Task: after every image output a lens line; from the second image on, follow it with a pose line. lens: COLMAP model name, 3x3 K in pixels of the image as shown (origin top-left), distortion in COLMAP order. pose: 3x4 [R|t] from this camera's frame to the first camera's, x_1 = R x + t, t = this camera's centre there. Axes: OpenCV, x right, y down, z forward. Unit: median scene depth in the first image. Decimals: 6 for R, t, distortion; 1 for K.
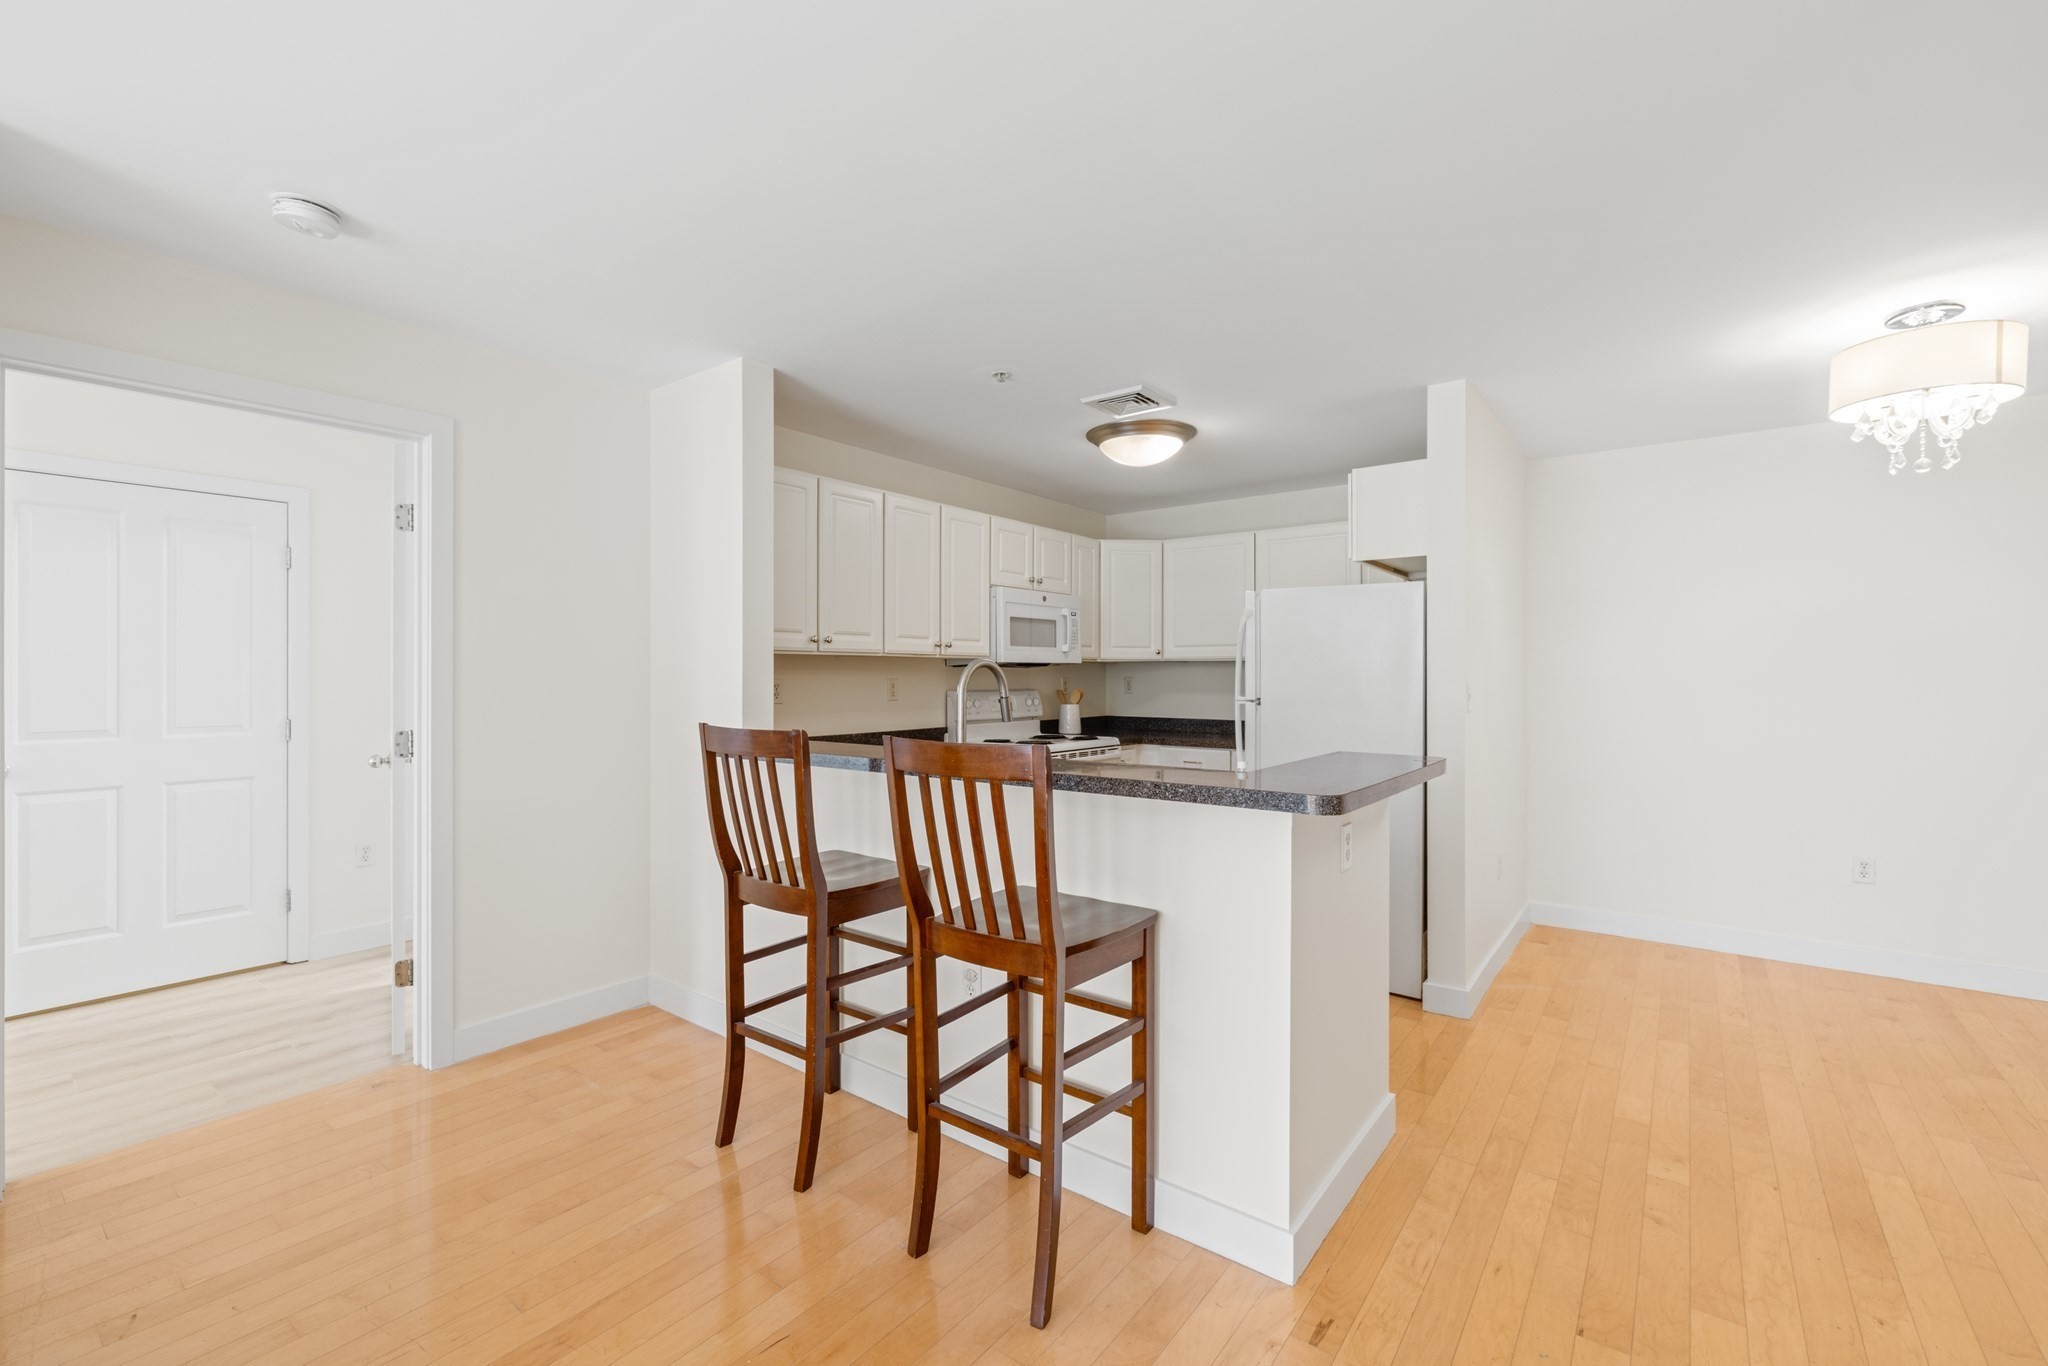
lens RADIAL K [[882.7, 0, 992.0], [0, 882.7, 677.3], [0, 0, 1]] dist [-0.003673, -0.000586]
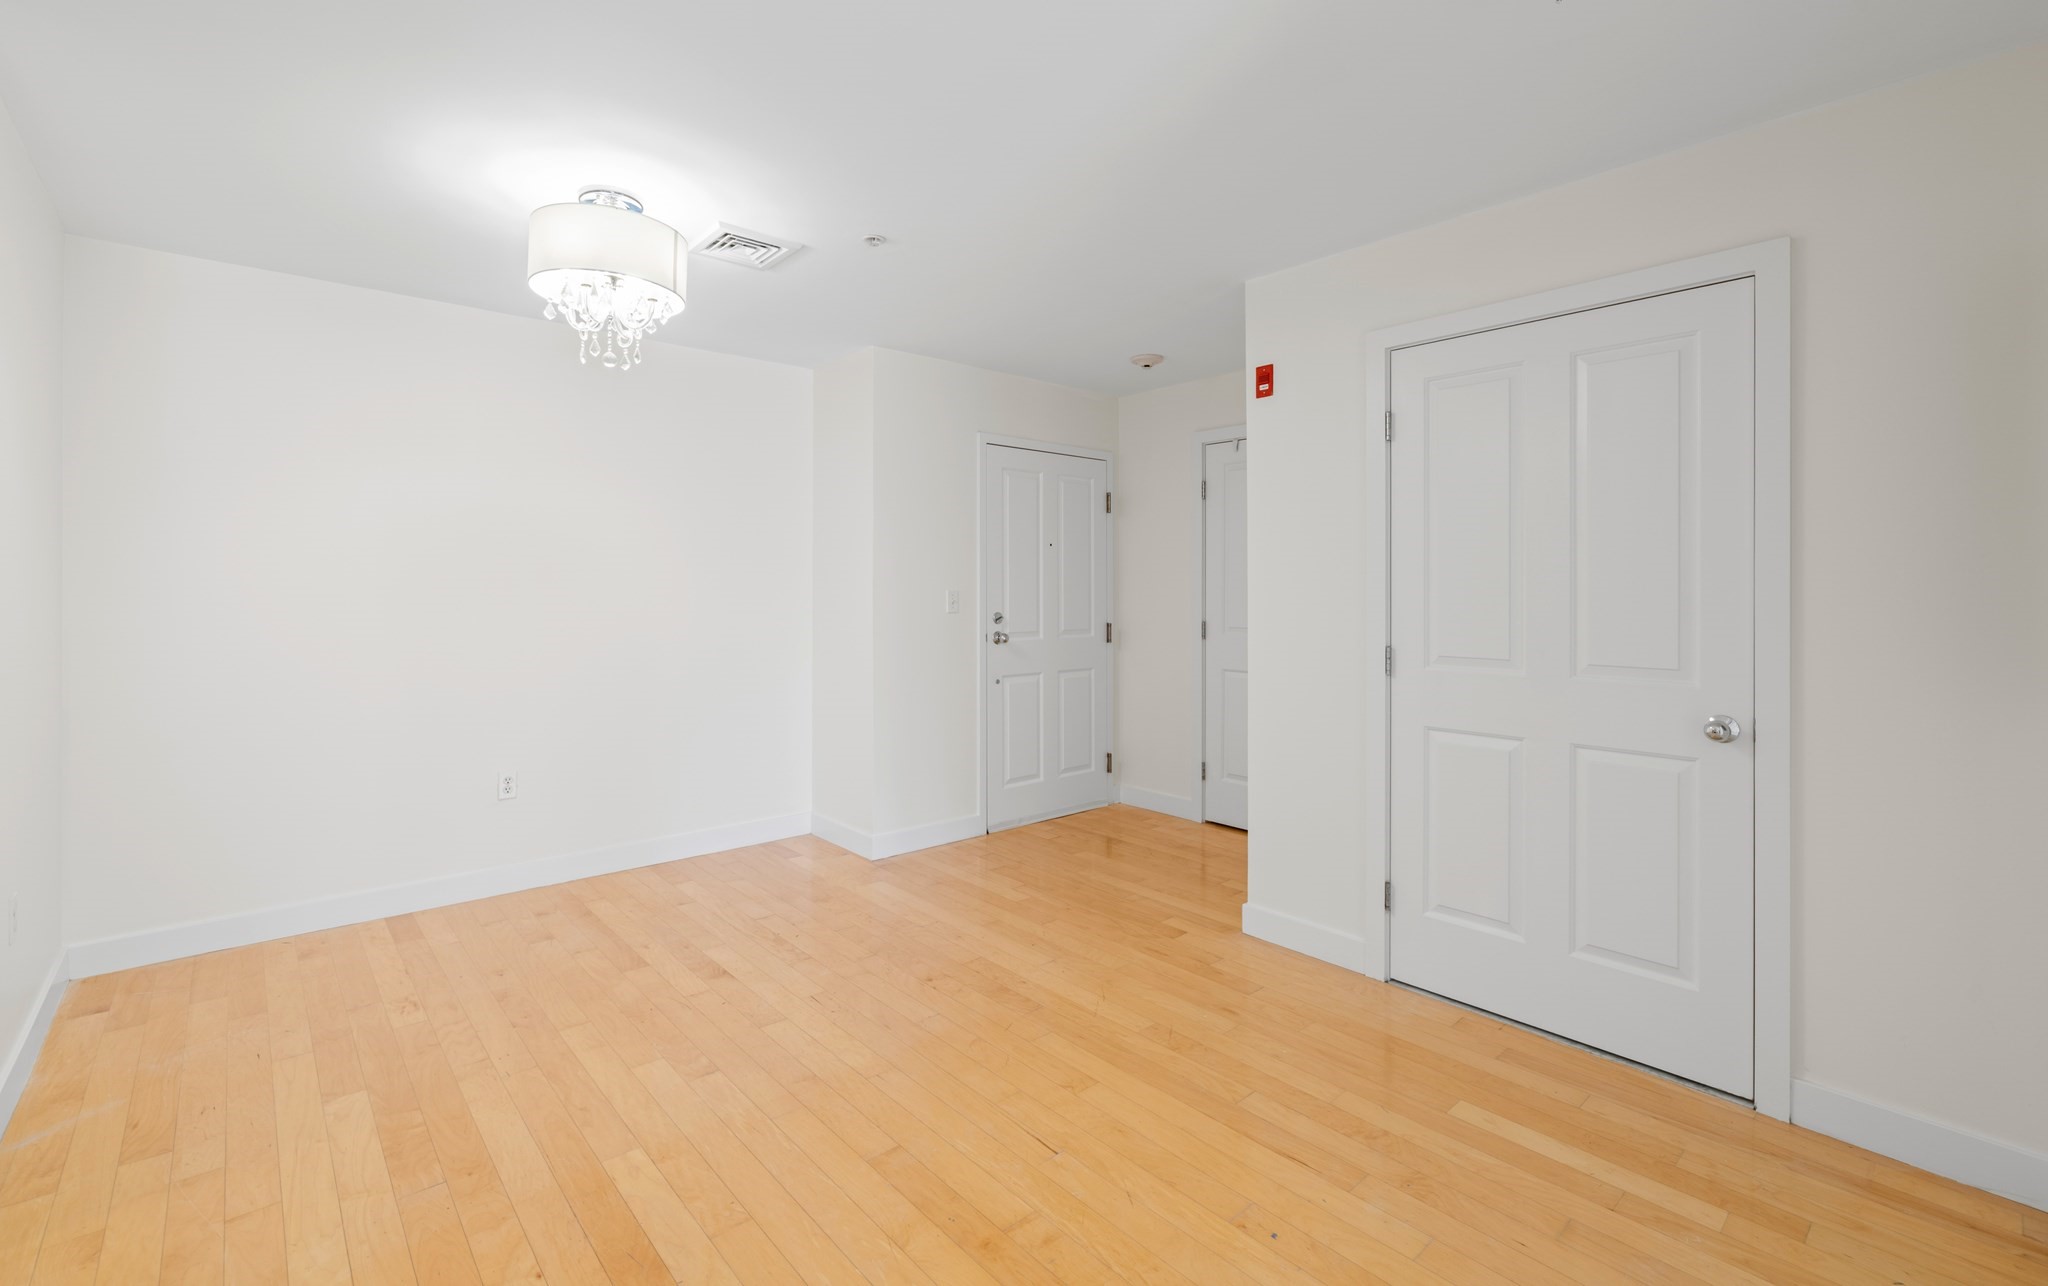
lens RADIAL K [[889.5, 0, 1024.1], [0, 889.5, 582.4], [0, 0, 1]] dist [0.000463, 0.000075]
pose [[0.176554, 0.007225, 0.984264, 0.152430], [0.003640, 0.999961, -0.007994, 0.008217], [-0.984284, 0.004994, 0.176521, 0.310477]]
